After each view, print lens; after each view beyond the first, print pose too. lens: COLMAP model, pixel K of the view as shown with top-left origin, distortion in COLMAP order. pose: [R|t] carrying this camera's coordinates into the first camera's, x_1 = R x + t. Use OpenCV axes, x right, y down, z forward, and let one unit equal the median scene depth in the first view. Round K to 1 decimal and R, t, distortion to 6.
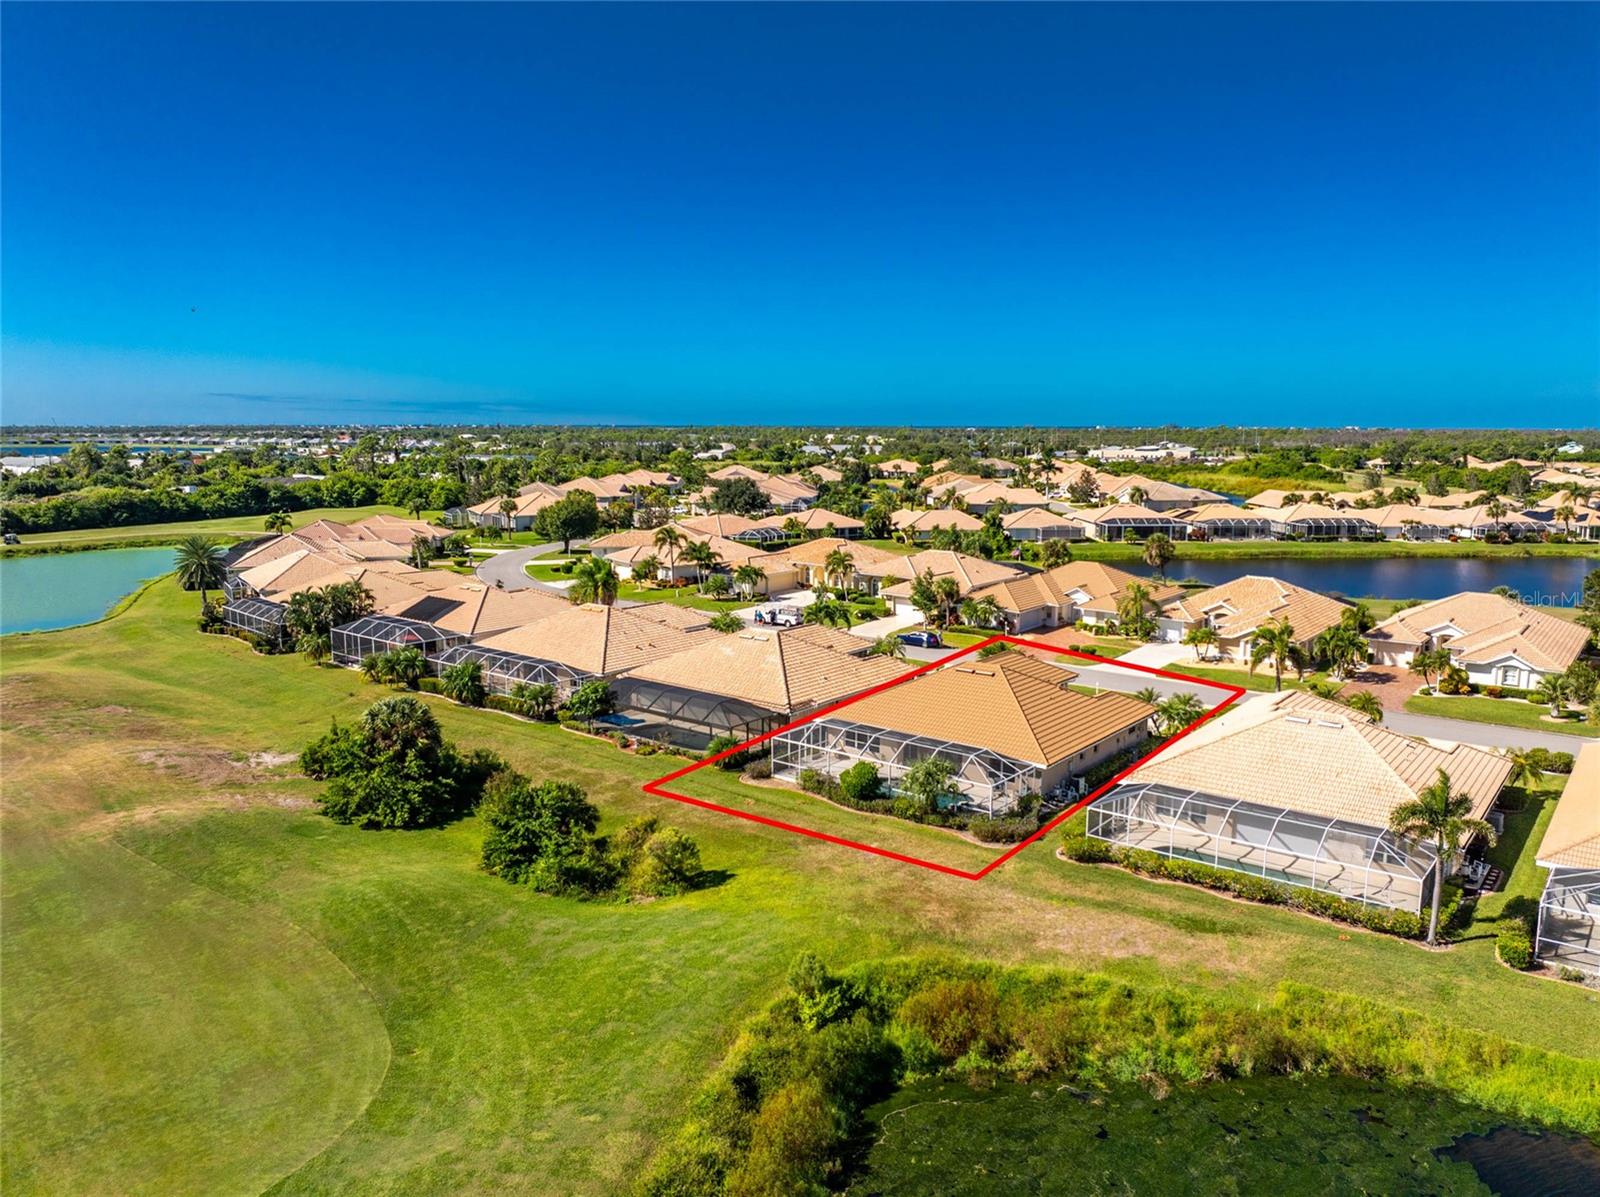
lens RADIAL K [[1140.8, 0, 800.0], [0, 1140.8, 598.5], [0, 0, 1]] dist [-0.031260, -0.008914]
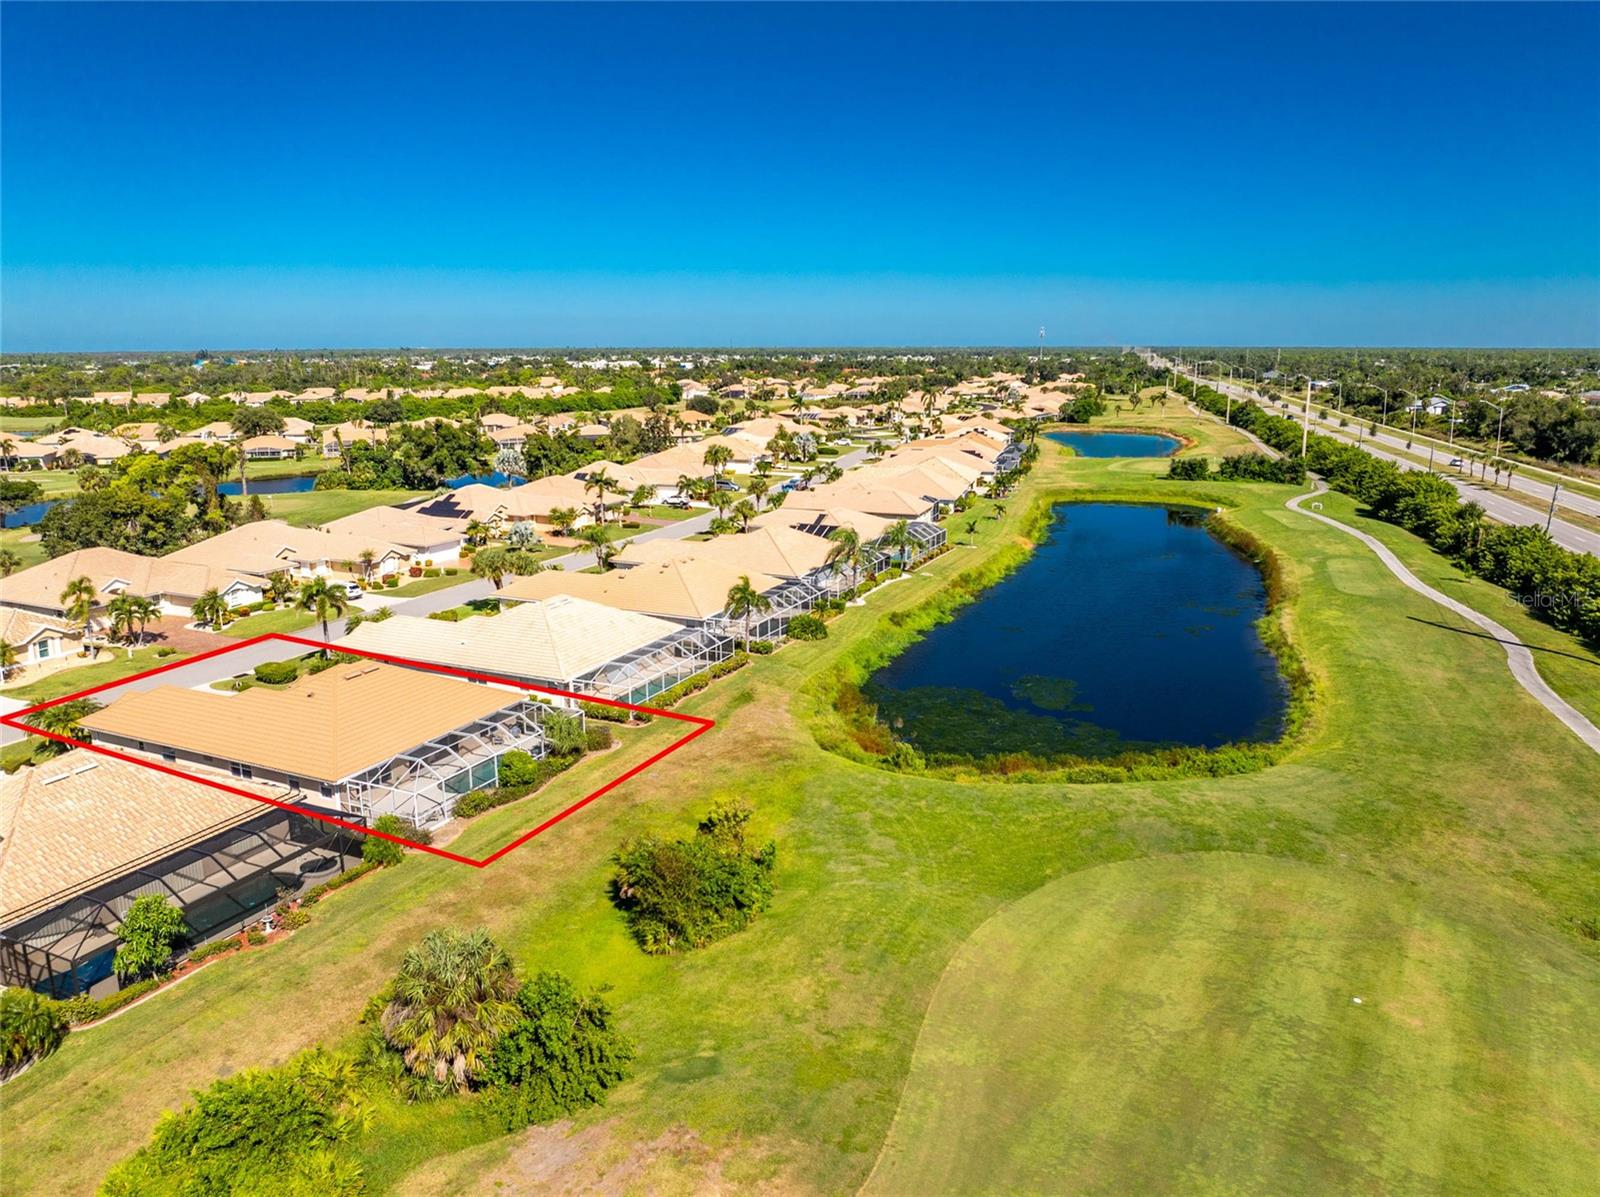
lens RADIAL K [[1124.5, 0, 803.2], [0, 1124.5, 591.4], [0, 0, 1]] dist [-0.032303, -0.010422]
pose [[-0.254742, -0.205452, 0.944932, -0.587275], [0.146199, 0.957754, 0.247654, -0.129945], [-0.955894, 0.201236, -0.213943, 0.586137]]
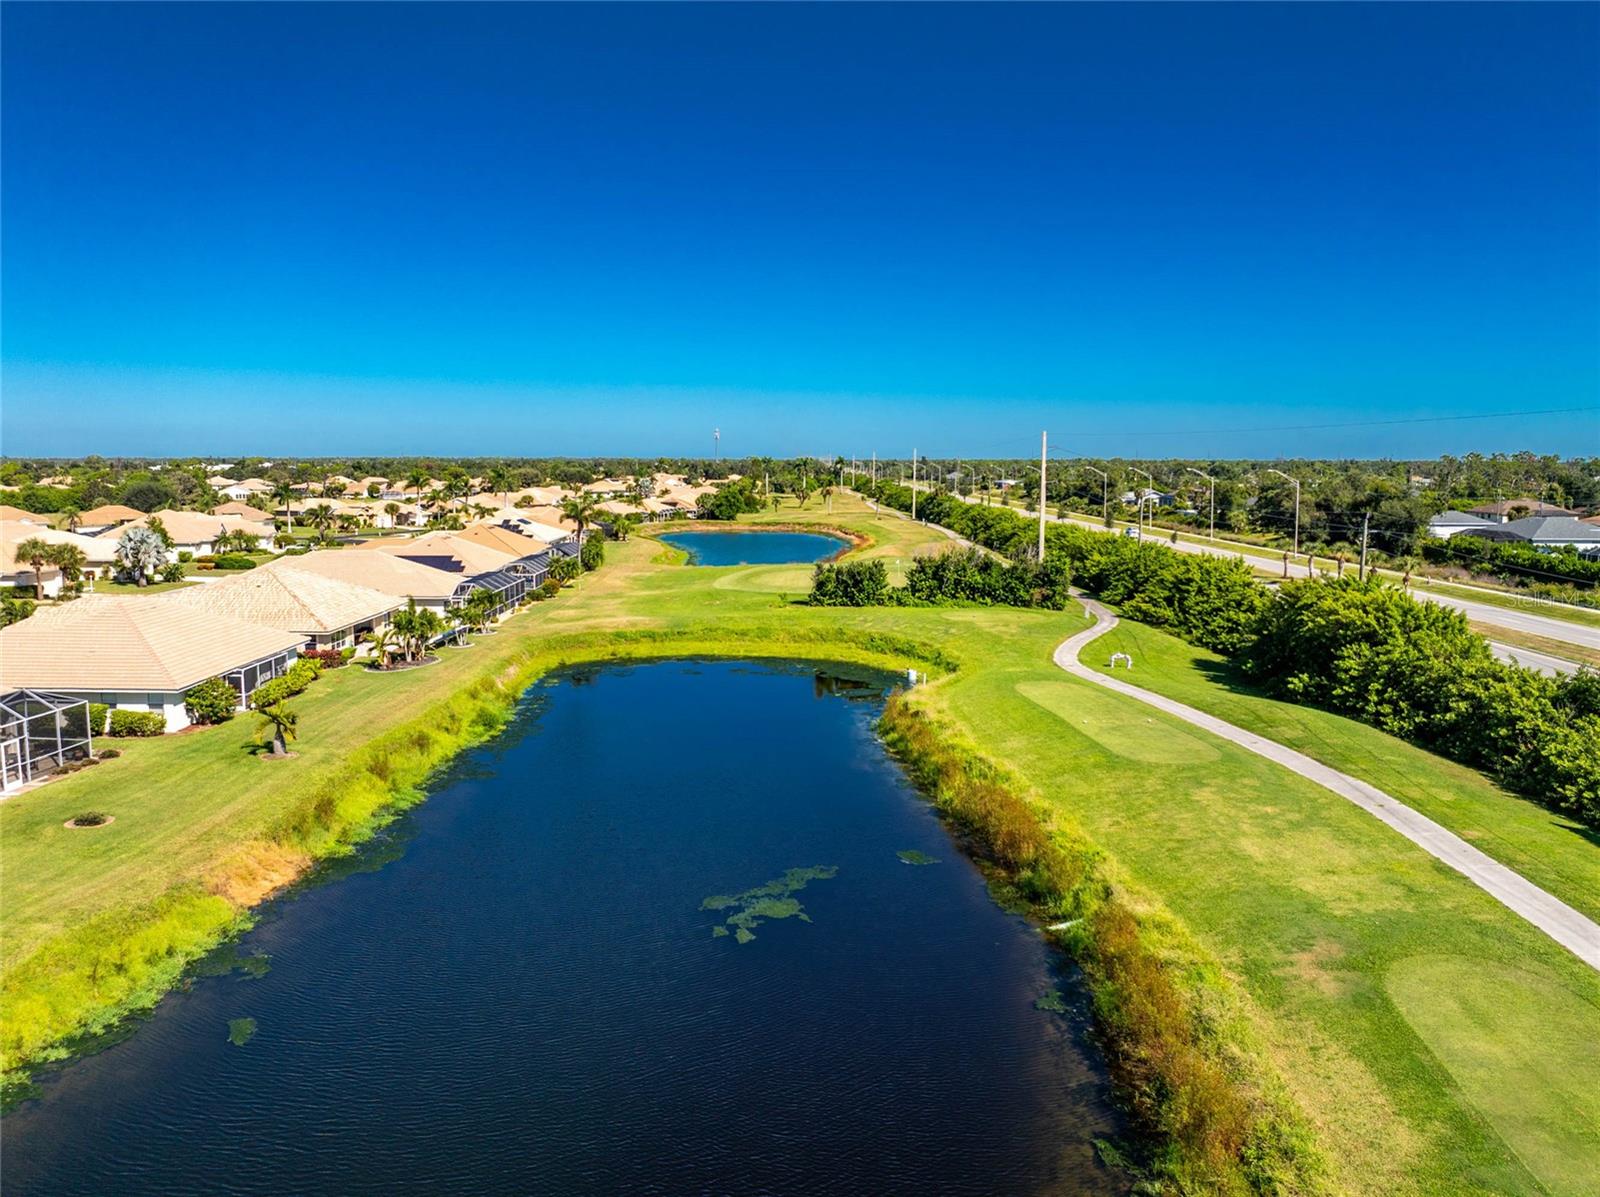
lens RADIAL K [[1140.8, 0, 800.0], [0, 1140.8, 598.5], [0, 0, 1]] dist [-0.031260, -0.008914]
pose [[-0.496212, -0.105644, 0.861750, 0.305341], [0.125064, 0.973519, 0.191361, 0.067342], [-0.859147, 0.202730, -0.469859, -0.018376]]
